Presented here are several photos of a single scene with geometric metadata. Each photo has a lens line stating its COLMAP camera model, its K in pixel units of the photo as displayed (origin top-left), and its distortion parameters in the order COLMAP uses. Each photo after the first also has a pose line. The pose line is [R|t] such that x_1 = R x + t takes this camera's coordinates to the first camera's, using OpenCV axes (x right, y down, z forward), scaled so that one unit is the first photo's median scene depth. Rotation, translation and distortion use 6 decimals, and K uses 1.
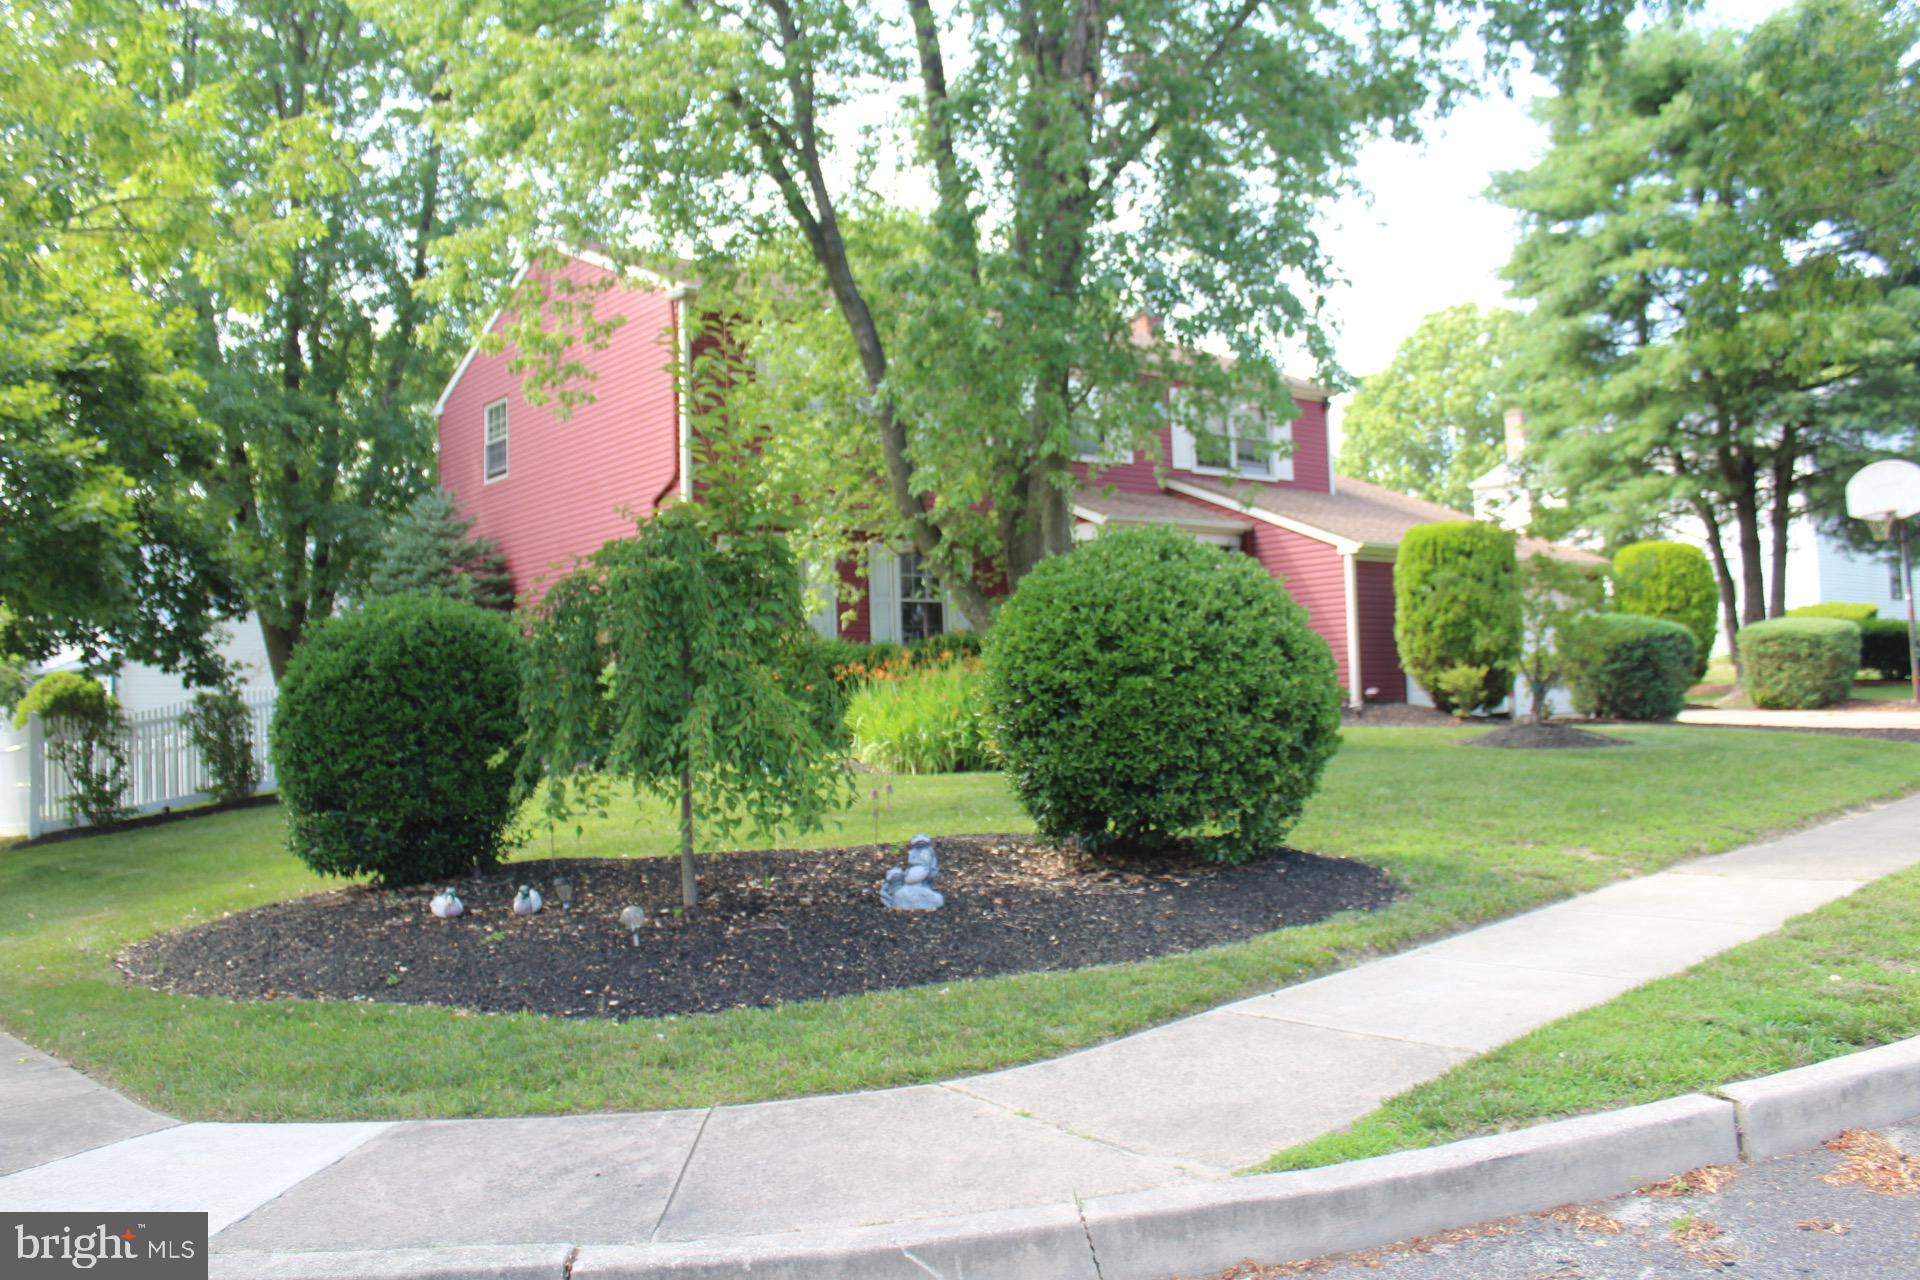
lens RADIAL K [[1600.6, 0, 993.2], [0, 1600.6, 647.3], [0, 0, 1]] dist [-0.164151, 0.145433]
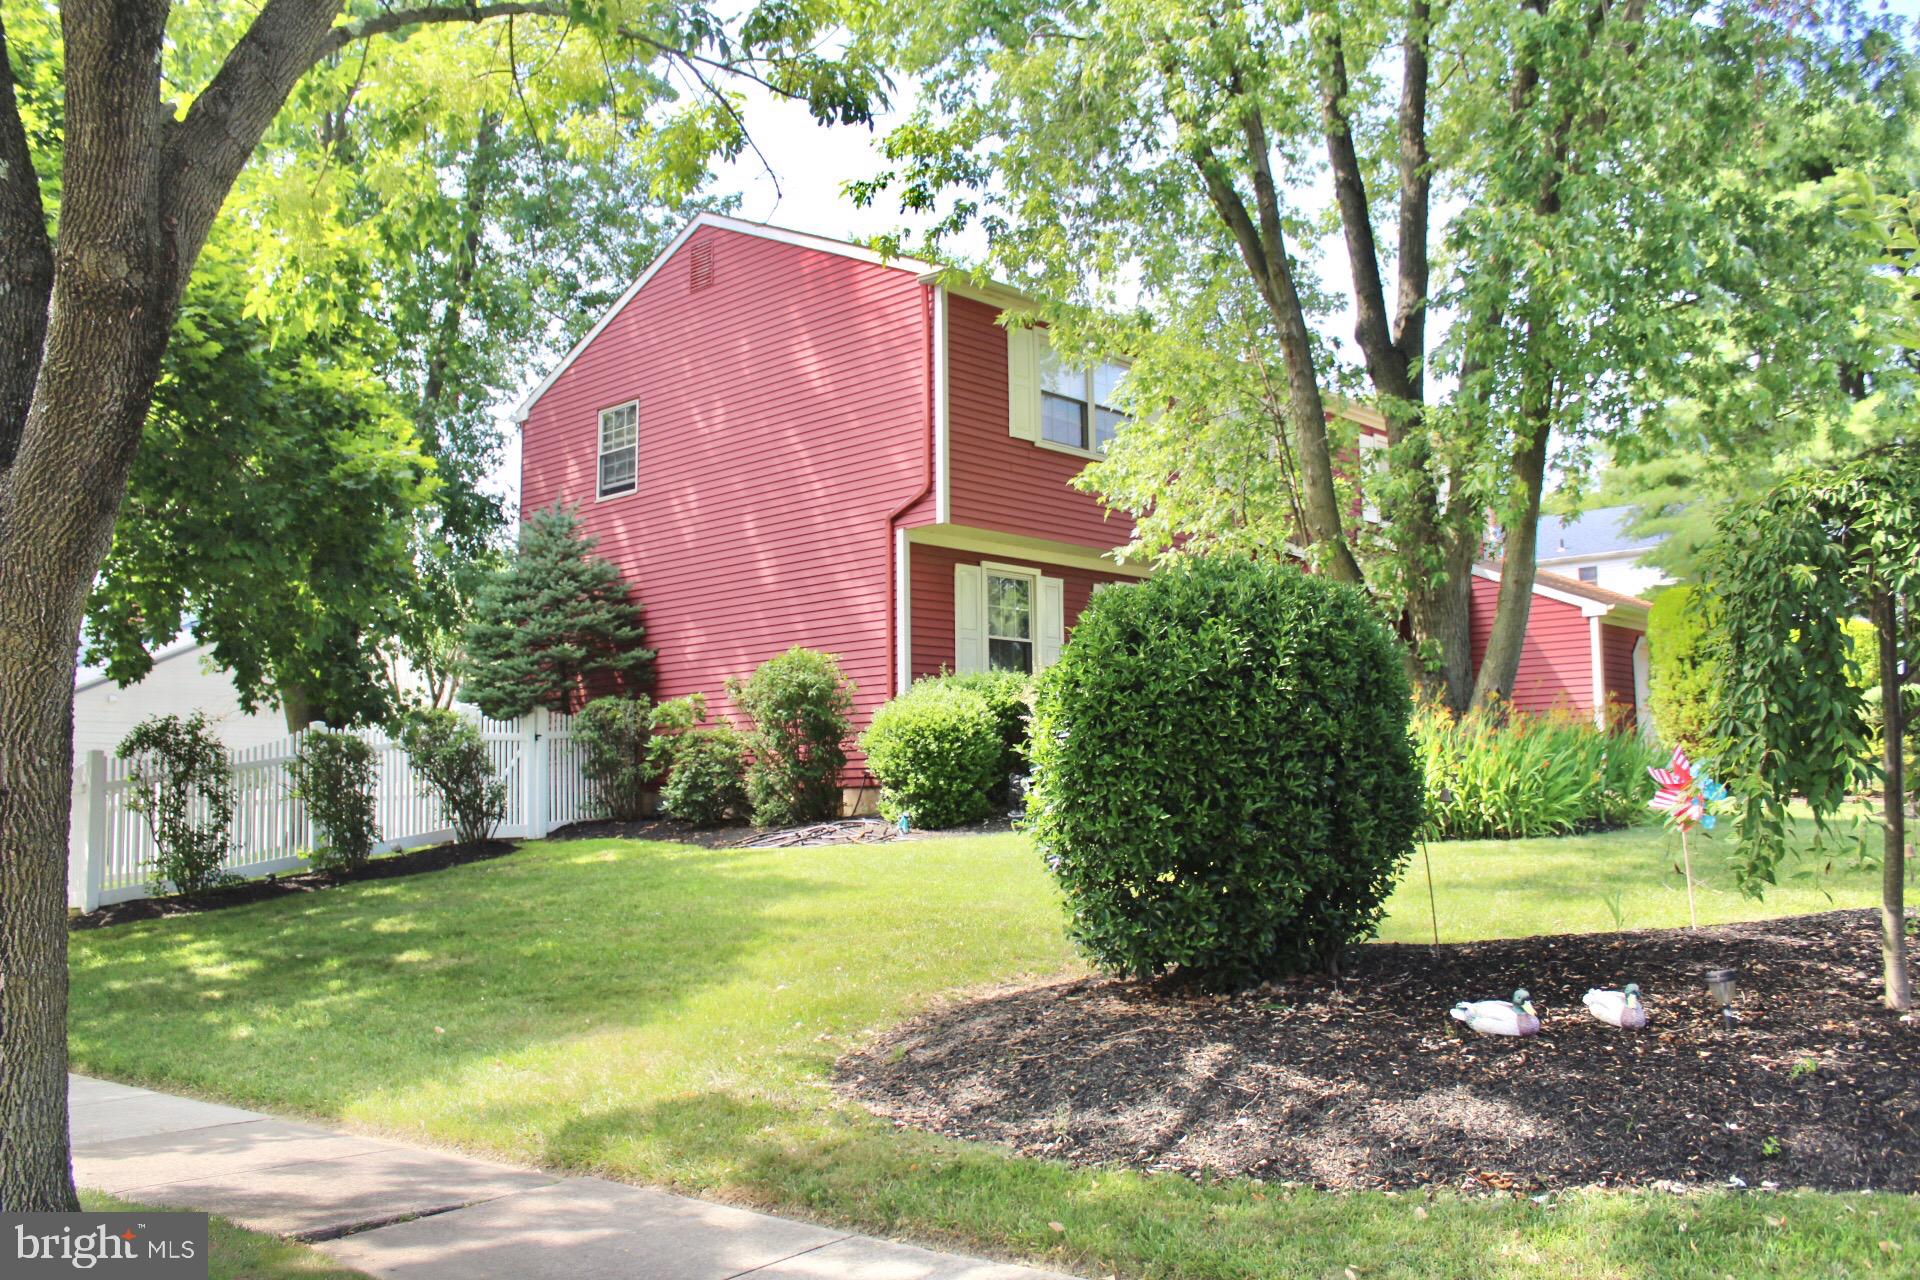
lens RADIAL K [[1600.6, 0, 993.2], [0, 1600.6, 647.3], [0, 0, 1]] dist [-0.164151, 0.145433]
pose [[0.992316, 0.033864, 0.119009, -0.258325], [-0.027250, 0.998015, -0.056772, 0.022211], [-0.120695, 0.053093, 0.991269, 0.158973]]
